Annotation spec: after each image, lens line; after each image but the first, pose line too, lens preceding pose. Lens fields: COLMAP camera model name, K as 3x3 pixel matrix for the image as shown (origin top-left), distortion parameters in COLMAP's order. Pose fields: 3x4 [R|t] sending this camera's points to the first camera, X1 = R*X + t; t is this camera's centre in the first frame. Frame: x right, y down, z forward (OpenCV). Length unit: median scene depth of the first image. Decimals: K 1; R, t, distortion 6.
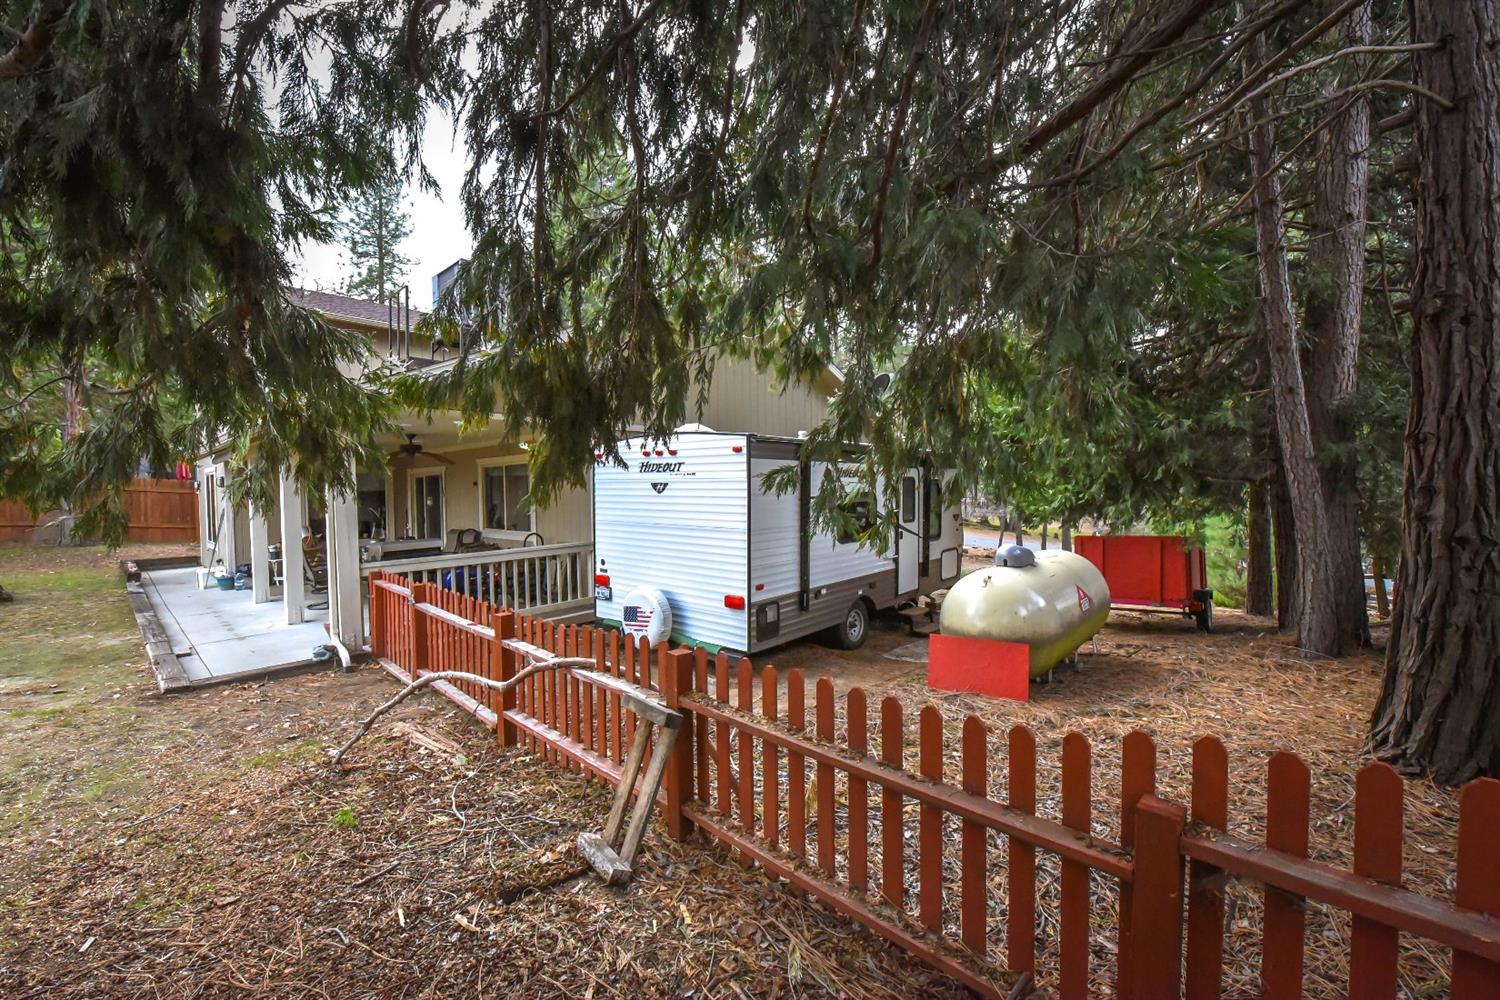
lens RADIAL K [[595.8, 0, 747.6], [0, 595.8, 501.6], [0, 0, 1]] dist [-0.017790, -0.002136]
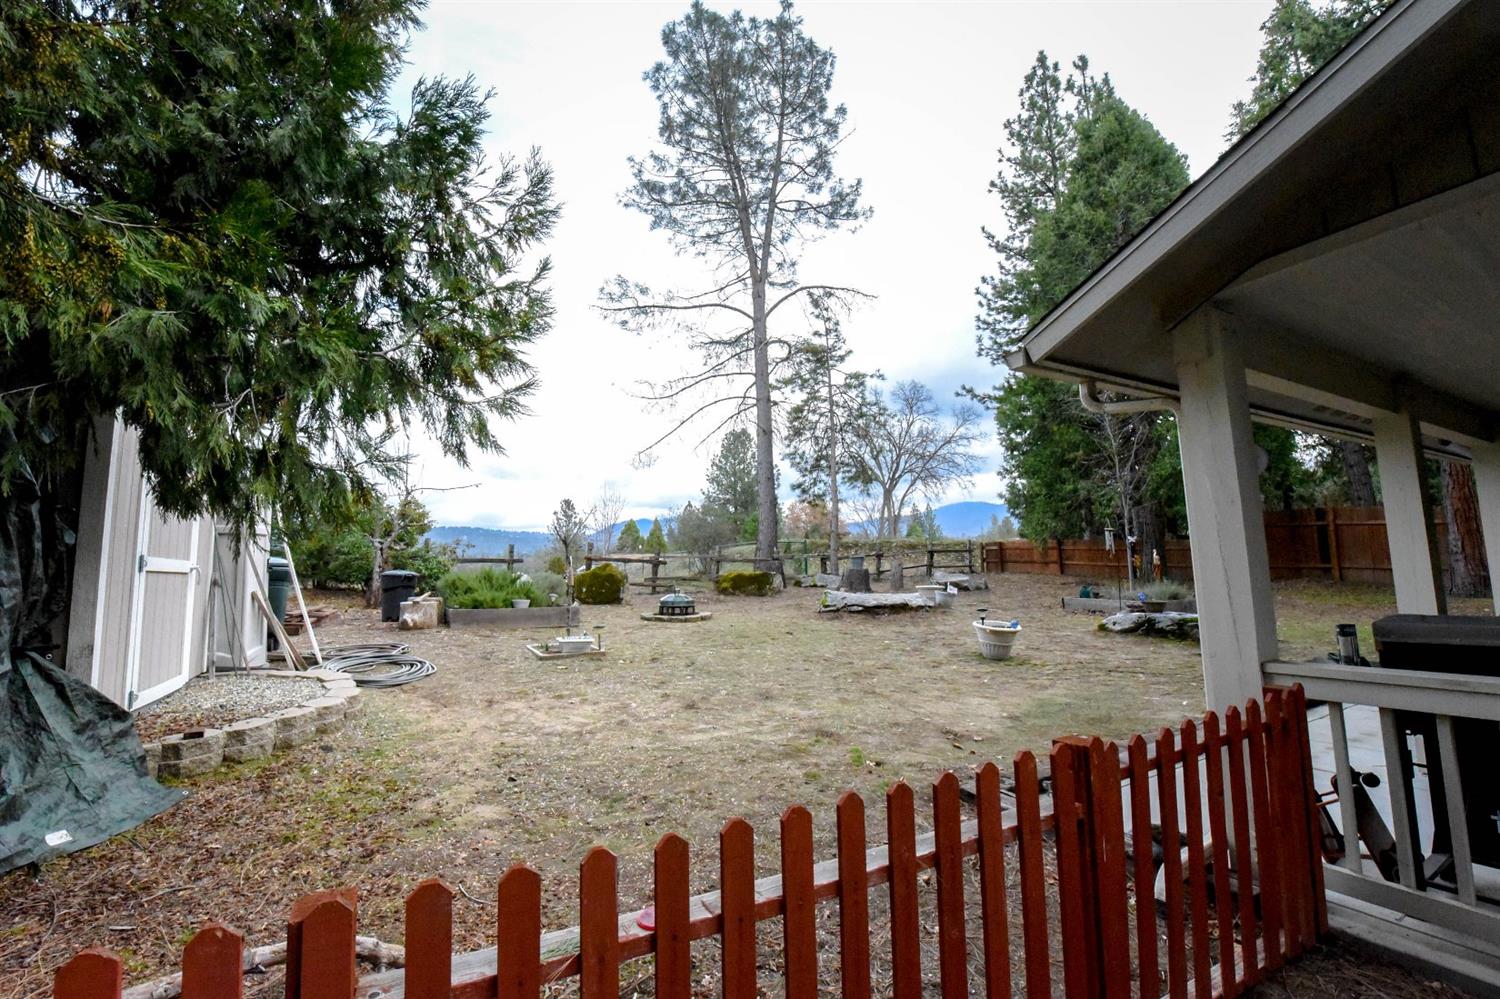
lens RADIAL K [[612.5, 0, 742.2], [0, 612.5, 502.4], [0, 0, 1]] dist [-0.012571, -0.005549]
pose [[-0.335229, -0.083019, -0.938472, -0.096106], [0.008899, 0.995787, -0.091268, 0.021780], [0.942095, -0.038947, -0.333077, 0.548253]]
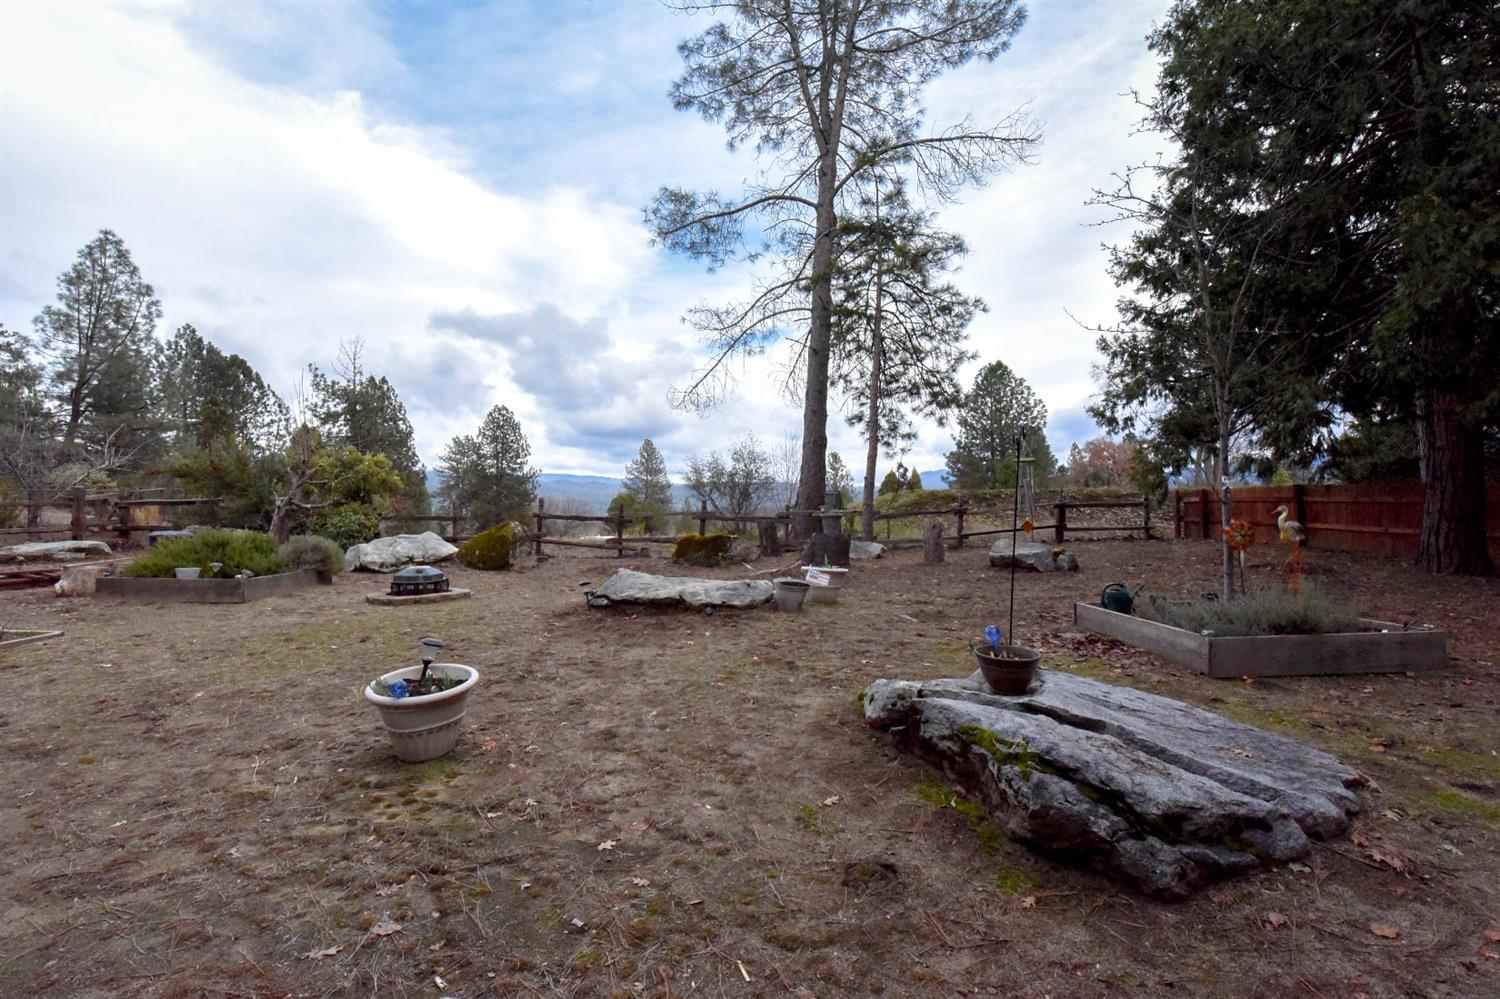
lens RADIAL K [[615.6, 0, 739.2], [0, 615.6, 507.4], [0, 0, 1]] dist [-0.023040, -0.000686]
pose [[-0.729475, -0.000187, -0.684007, -0.960719], [0.007186, 0.999943, -0.007936, 0.010927], [0.683970, -0.010704, -0.729432, 1.054922]]
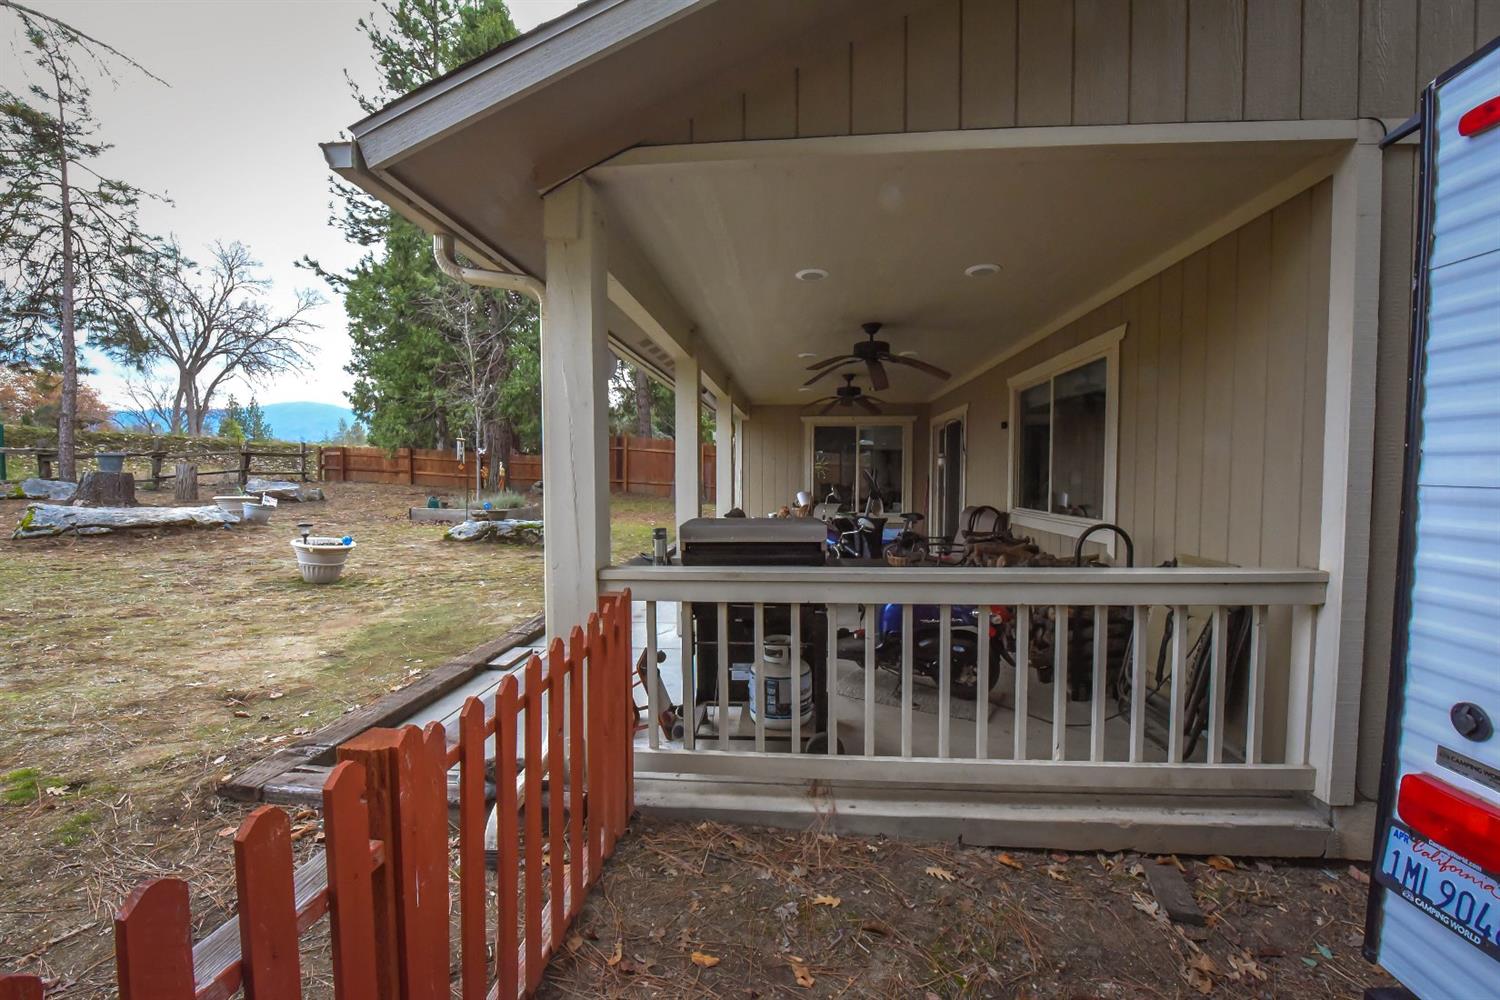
lens RADIAL K [[603.7, 0, 752.3], [0, 603.7, 503.2], [0, 0, 1]] dist [-0.017849, -0.000519]
pose [[0.605104, 0.052646, -0.794404, -0.186140], [-0.027383, 0.998597, 0.045321, 0.027481], [0.795676, -0.005671, 0.605697, 0.568695]]
